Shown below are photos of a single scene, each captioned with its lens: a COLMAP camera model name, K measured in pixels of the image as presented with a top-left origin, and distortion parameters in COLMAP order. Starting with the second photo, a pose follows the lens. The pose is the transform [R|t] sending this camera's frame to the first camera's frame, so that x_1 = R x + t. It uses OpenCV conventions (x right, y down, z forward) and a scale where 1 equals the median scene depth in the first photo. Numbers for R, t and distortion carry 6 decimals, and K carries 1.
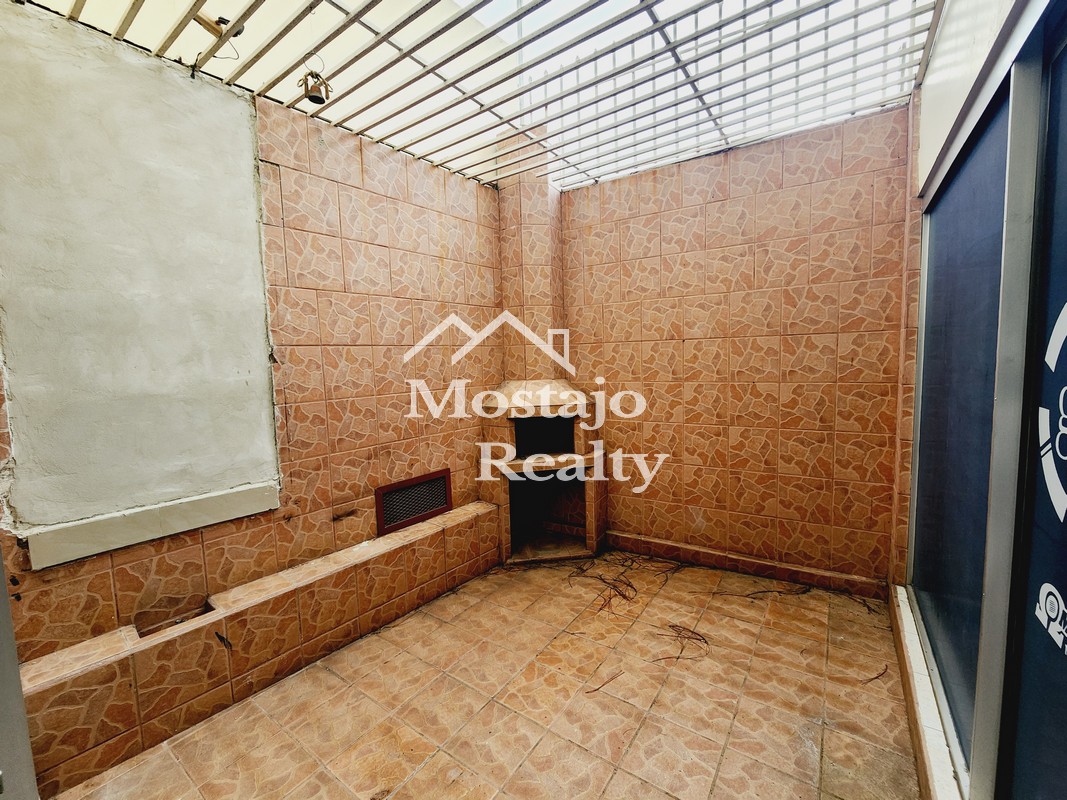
lens RADIAL K [[438.0, 0, 535.1], [0, 438.0, 392.8], [0, 0, 1]] dist [0.003957, -0.000885]
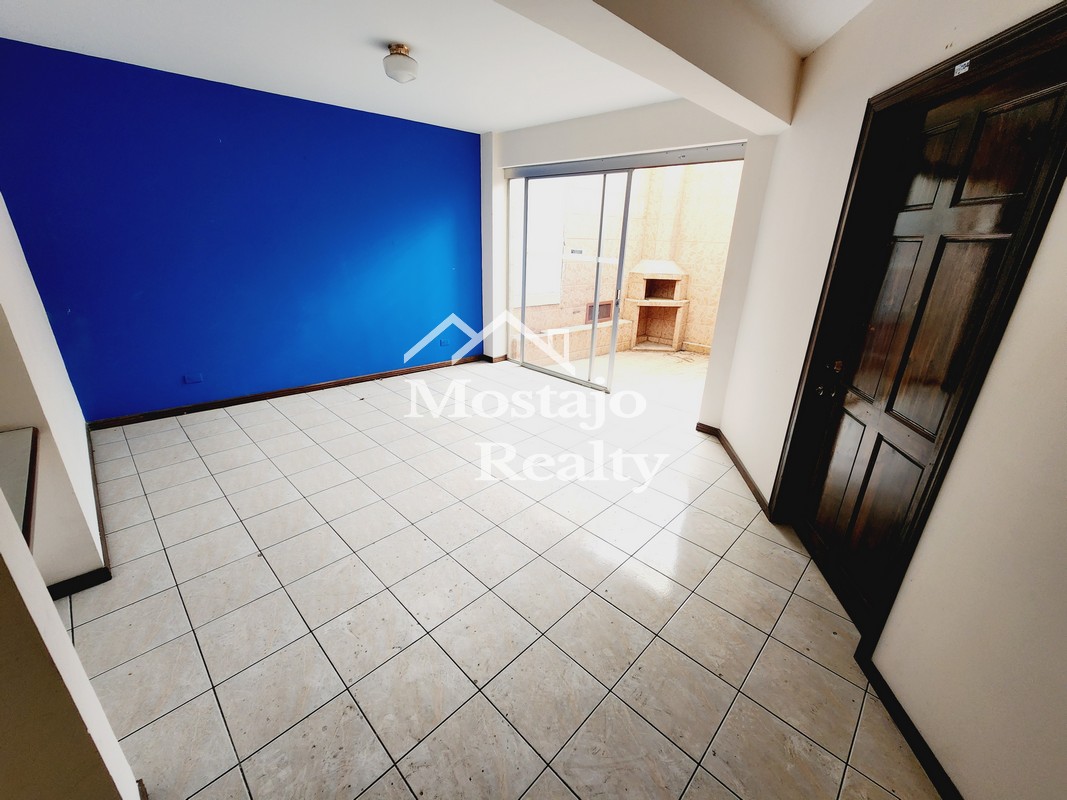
lens RADIAL K [[438.0, 0, 531.6], [0, 438.0, 398.7], [0, 0, 1]] dist [0.003957, -0.000885]
pose [[0.982593, 0.115711, -0.145334, -0.271311], [-0.071039, 0.956907, 0.281570, 0.070743], [0.171651, -0.266344, 0.948471, -1.506110]]
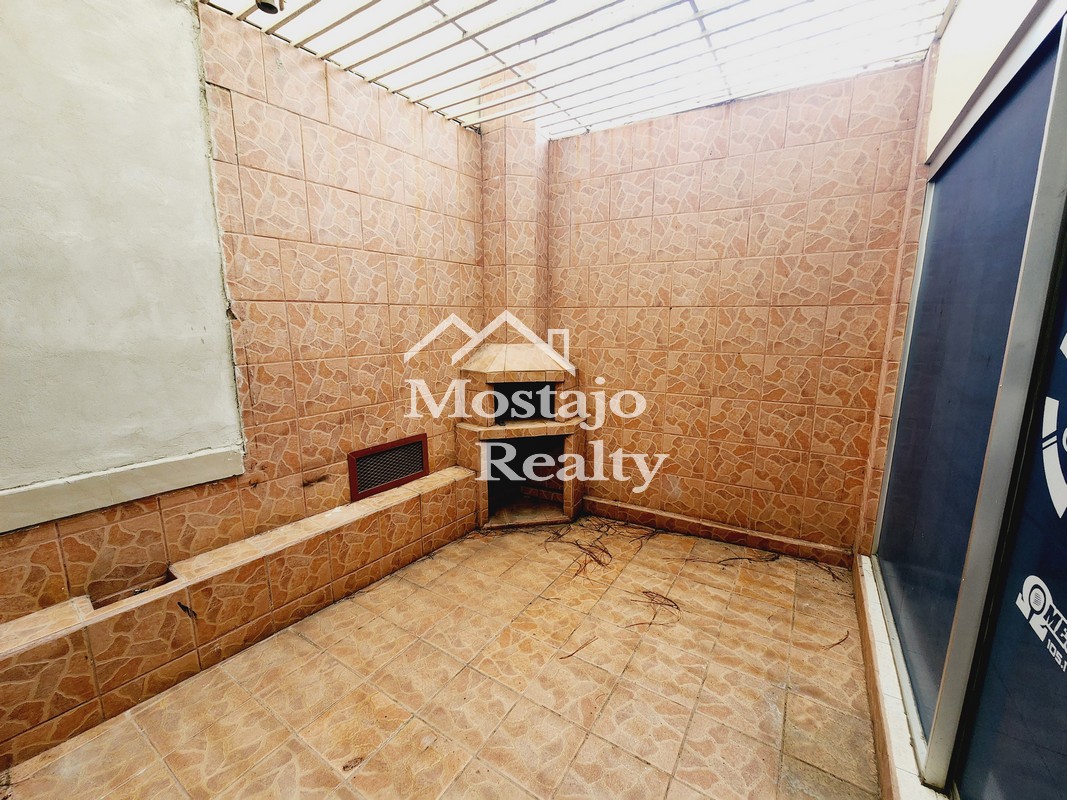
lens RADIAL K [[438.0, 0, 534.2], [0, 438.0, 394.4], [0, 0, 1]] dist [0.003957, -0.000885]
pose [[0.998613, 0.023769, 0.046974, -0.004789], [-0.028050, 0.995299, 0.092703, -0.012333], [-0.044550, -0.093892, 0.994585, 0.039357]]
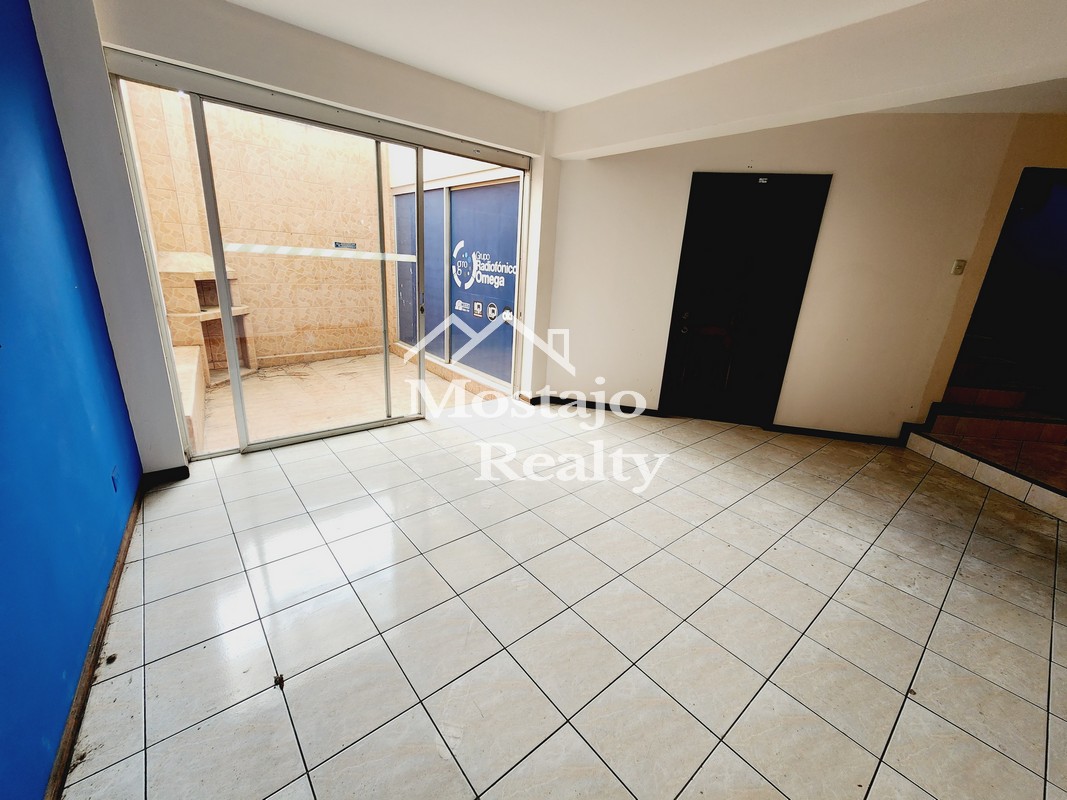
lens RADIAL K [[438.0, 0, 541.1], [0, 438.0, 396.7], [0, 0, 1]] dist [0.003957, -0.000885]
pose [[0.260050, -0.248559, 0.933055, -1.452743], [0.008914, 0.966878, 0.255085, 0.086110], [-0.965554, -0.058017, 0.253652, -0.524781]]
